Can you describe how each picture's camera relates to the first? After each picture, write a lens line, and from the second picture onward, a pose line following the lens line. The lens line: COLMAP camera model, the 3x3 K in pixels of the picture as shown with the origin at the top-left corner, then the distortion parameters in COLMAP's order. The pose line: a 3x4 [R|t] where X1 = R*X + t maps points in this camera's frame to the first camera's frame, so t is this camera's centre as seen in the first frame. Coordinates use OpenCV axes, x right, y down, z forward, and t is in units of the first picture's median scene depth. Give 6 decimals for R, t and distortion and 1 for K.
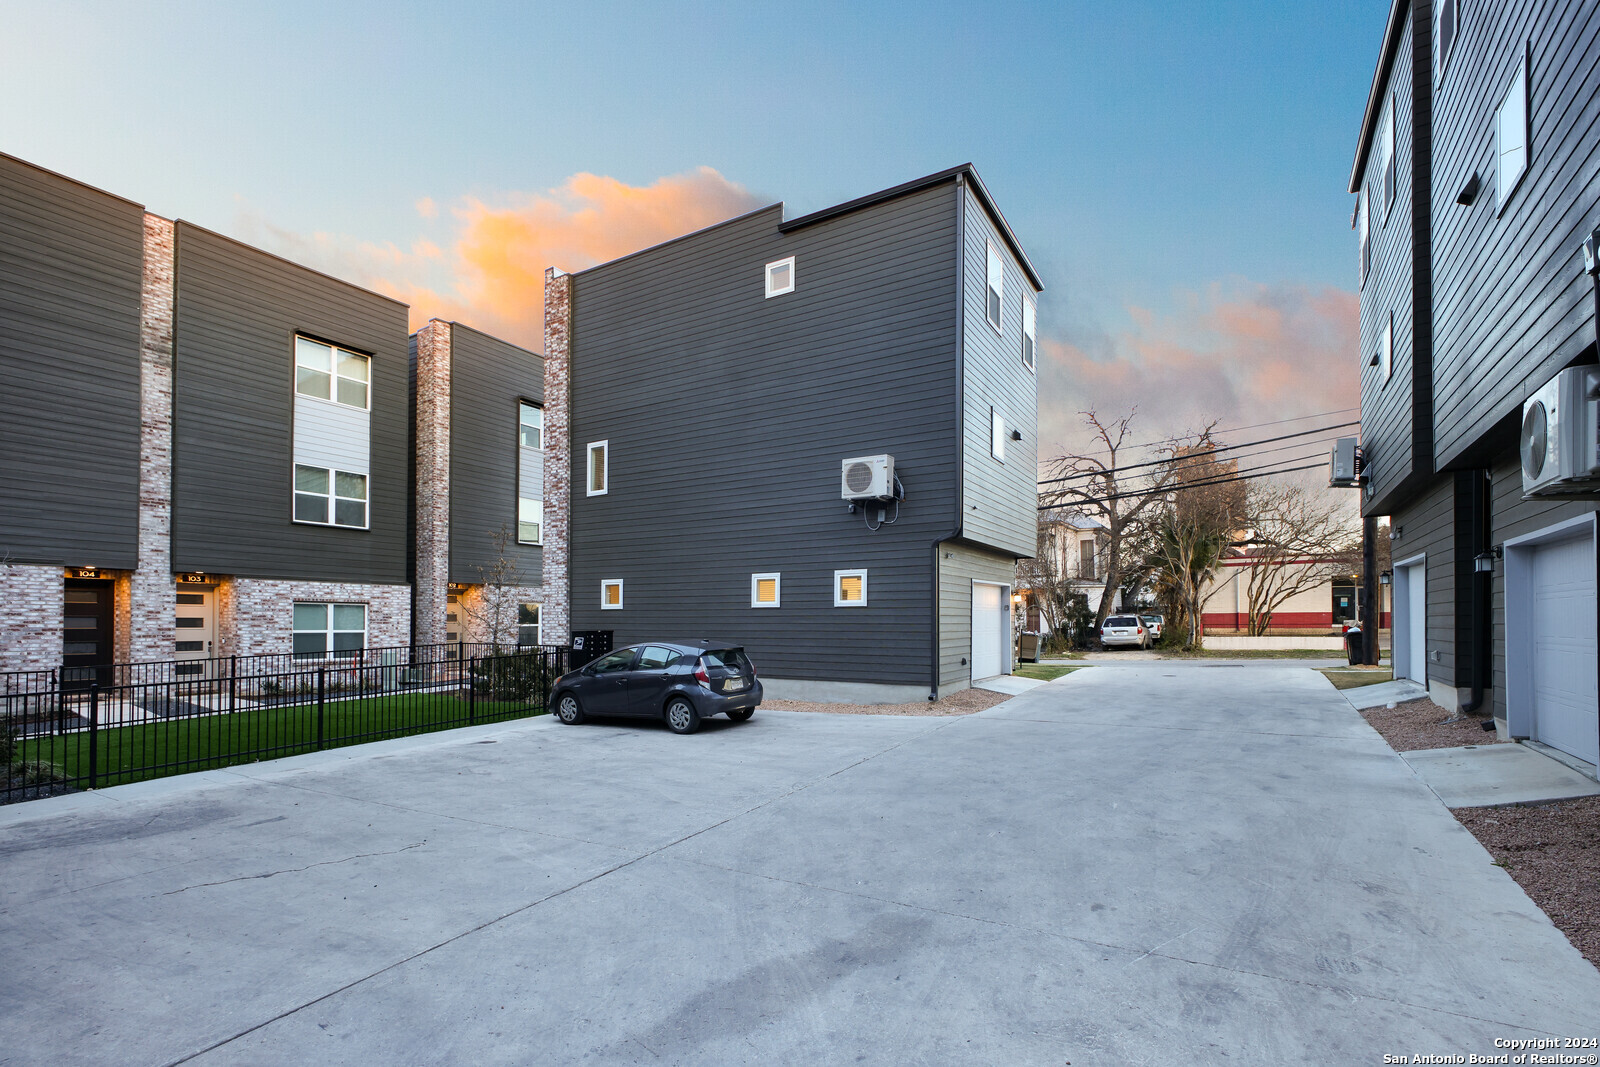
lens RADIAL K [[731.5, 0, 807.3], [0, 731.5, 612.4], [0, 0, 1]] dist [0.001721, 0.000032]
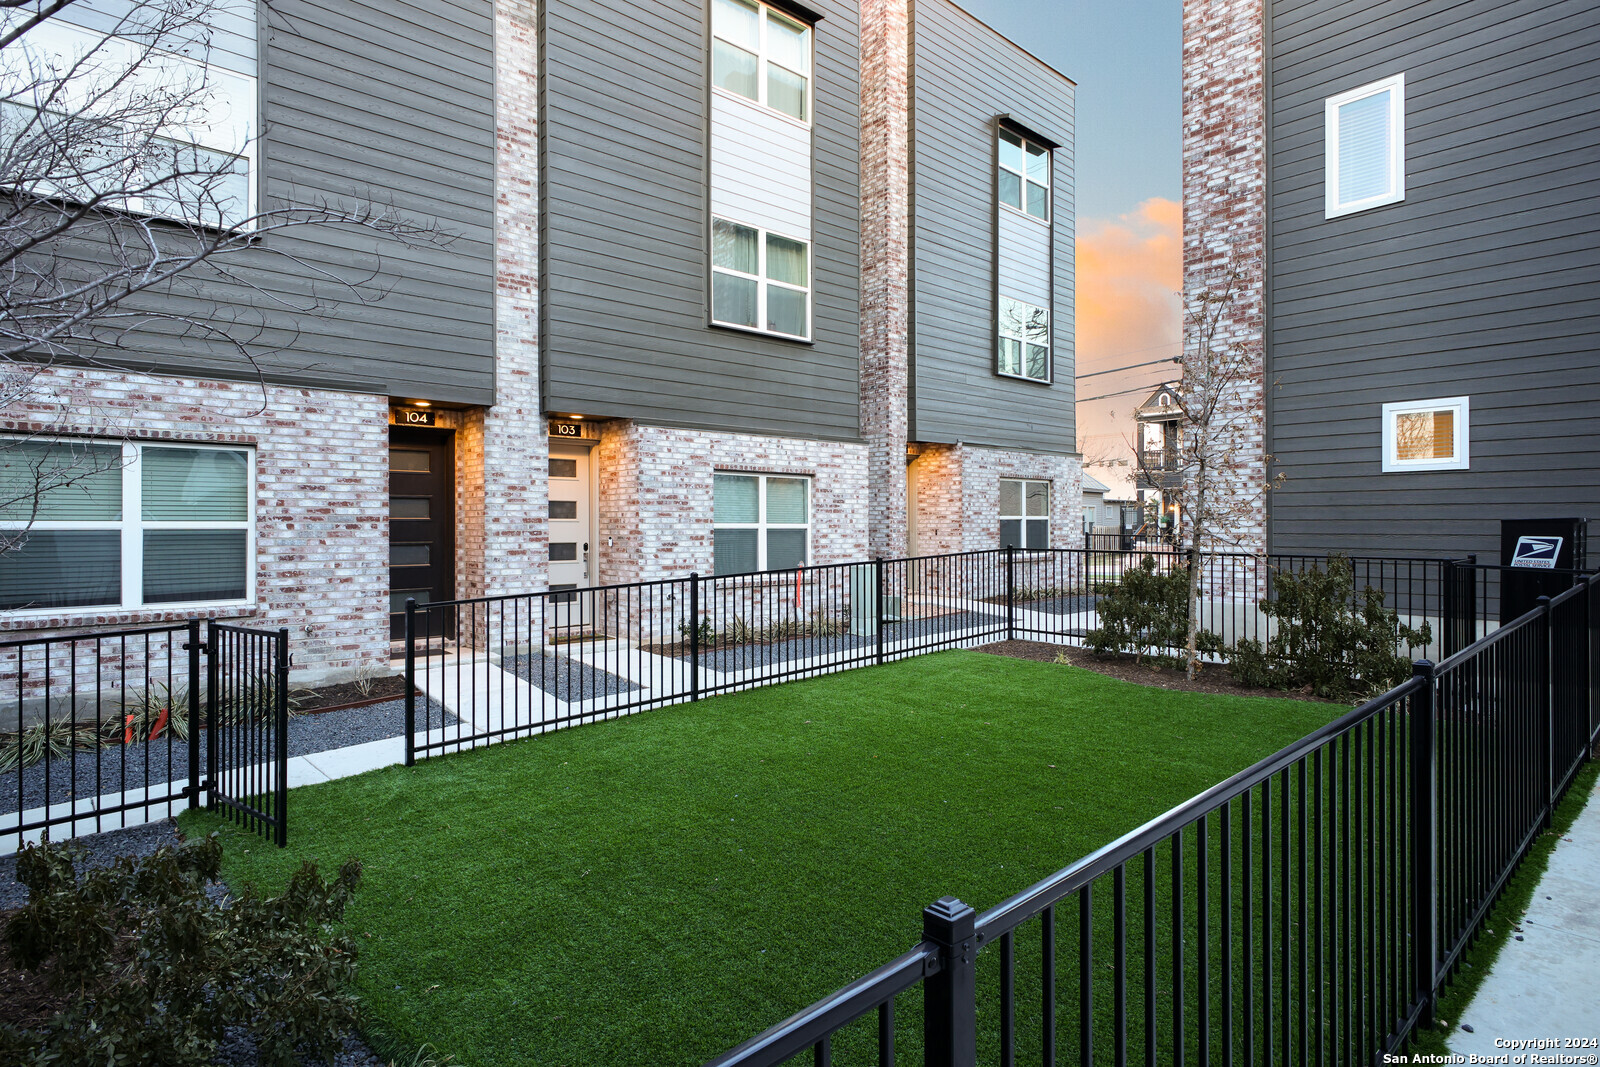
lens RADIAL K [[846.2, 0, 801.6], [0, 846.2, 526.5], [0, 0, 1]] dist [-0.003202, -0.000307]
pose [[0.958478, -0.002444, -0.285155, -0.510359], [0.007341, 0.999843, 0.016105, 0.019079], [0.285071, -0.017530, 0.958346, 0.461519]]
